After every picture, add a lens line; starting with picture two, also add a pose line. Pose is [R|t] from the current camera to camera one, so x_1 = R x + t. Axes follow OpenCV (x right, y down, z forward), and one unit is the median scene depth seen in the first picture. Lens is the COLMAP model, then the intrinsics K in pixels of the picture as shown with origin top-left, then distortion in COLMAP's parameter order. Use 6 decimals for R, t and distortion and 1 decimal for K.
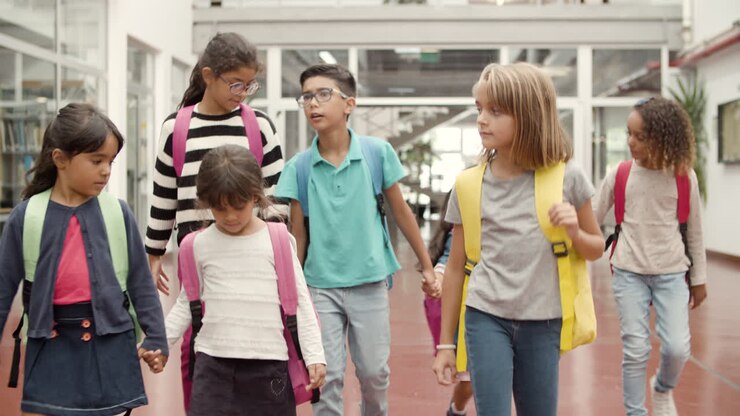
lens RADIAL K [[1191.9, 0, 370.0], [0, 1191.9, 208.0], [0, 0, 1]] dist [-0.049696, -0.070113]
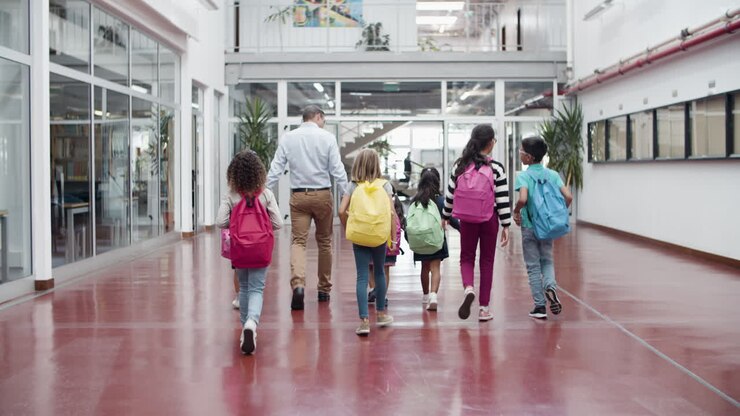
lens RADIAL K [[958.5, 0, 370.0], [0, 958.5, 208.0], [0, 0, 1]] dist [-0.183822, 0.012991]
pose [[0.999414, -0.005839, 0.033726, -0.015625], [0.005246, 0.999830, 0.017666, -0.002838], [-0.033824, -0.017479, 0.999275, -0.143436]]
